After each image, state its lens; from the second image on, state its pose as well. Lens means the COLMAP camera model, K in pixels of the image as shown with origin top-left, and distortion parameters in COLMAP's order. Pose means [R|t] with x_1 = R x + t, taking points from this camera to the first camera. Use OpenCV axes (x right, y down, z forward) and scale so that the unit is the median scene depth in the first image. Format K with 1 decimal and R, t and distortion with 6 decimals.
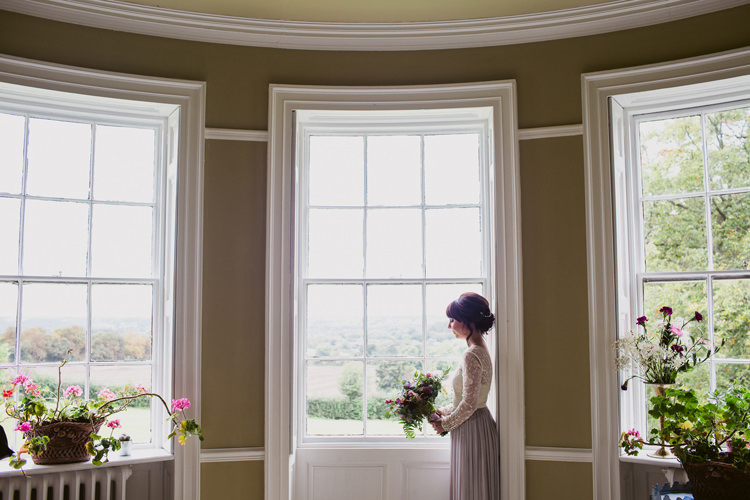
lens RADIAL K [[744.8, 0, 375.0], [0, 744.8, 250.0], [0, 0, 1]] dist [-0.105791, 0.166327]
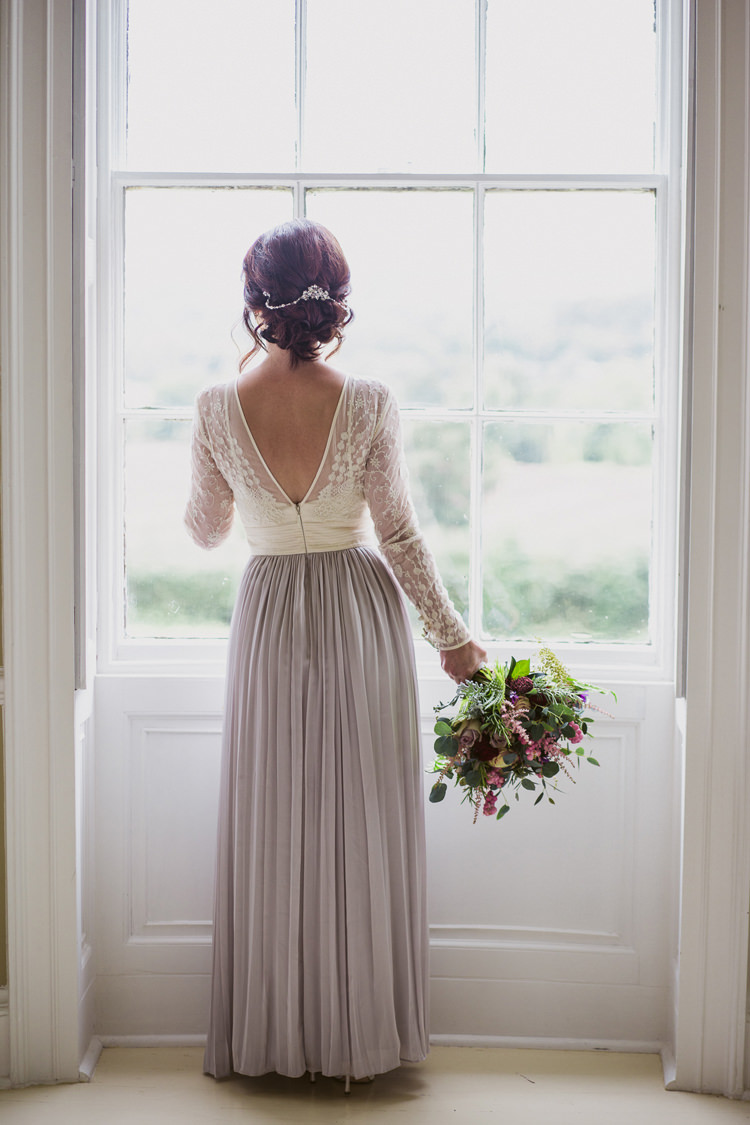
lens RADIAL K [[2753.5, 0, 375.0], [0, 2753.5, 562.5], [0, 0, 1]] dist [-0.033356, -1.567584]
pose [[0.999956, 0.007856, 0.005189, 0.015545], [-0.008715, 0.980837, 0.194638, -0.030906], [-0.003561, -0.194674, 0.980862, -0.237395]]
